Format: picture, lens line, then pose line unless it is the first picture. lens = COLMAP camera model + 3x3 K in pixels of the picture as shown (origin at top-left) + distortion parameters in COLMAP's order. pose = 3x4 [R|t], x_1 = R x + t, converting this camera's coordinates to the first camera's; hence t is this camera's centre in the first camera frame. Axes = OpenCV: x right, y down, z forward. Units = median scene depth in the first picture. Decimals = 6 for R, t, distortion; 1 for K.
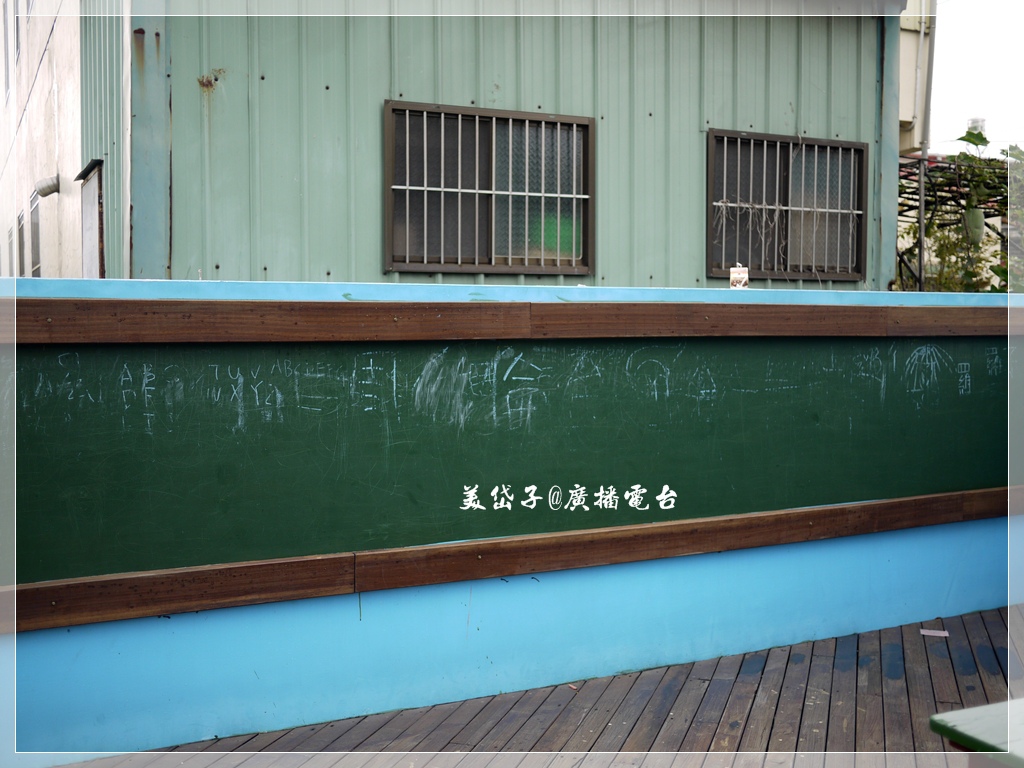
lens RADIAL K [[1147.7, 0, 511.6], [0, 1147.7, 385.6], [0, 0, 1]] dist [-0.010534, 0.000000]
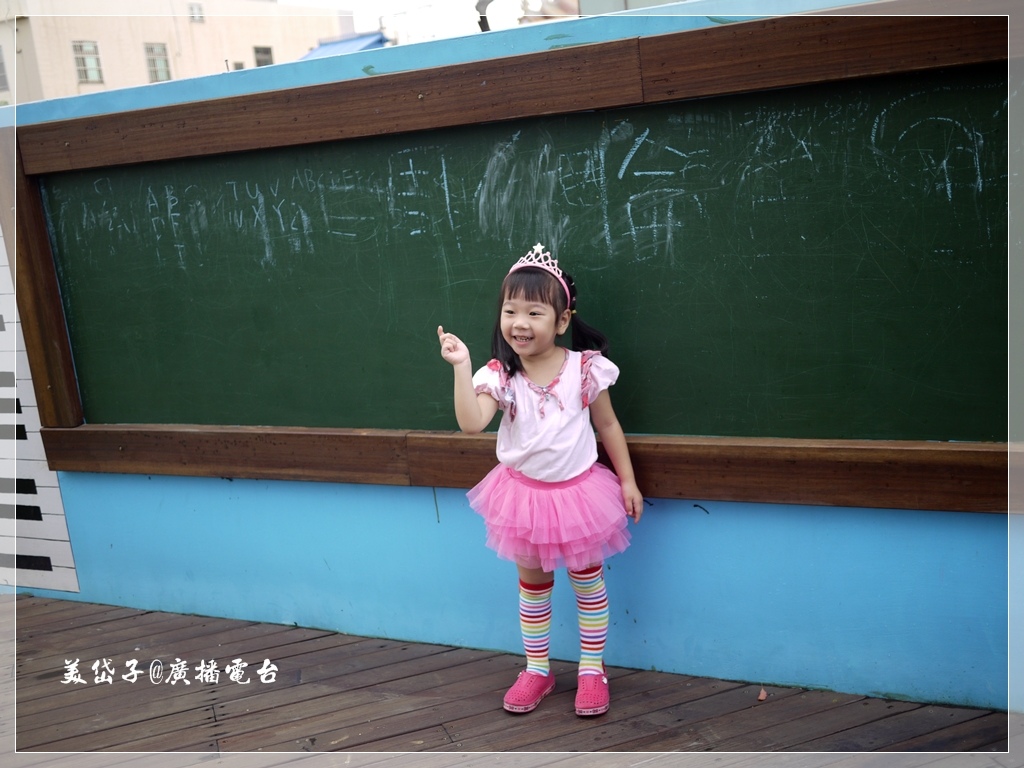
lens RADIAL K [[1147.7, 0, 512.2], [0, 1147.7, 382.2], [0, 0, 1]] dist [-0.010534, 0.000000]
pose [[0.596698, 0.105771, -0.795465, 0.476121], [0.058981, 0.982814, 0.174925, -0.008677], [0.800295, -0.151294, 0.580205, 0.635579]]
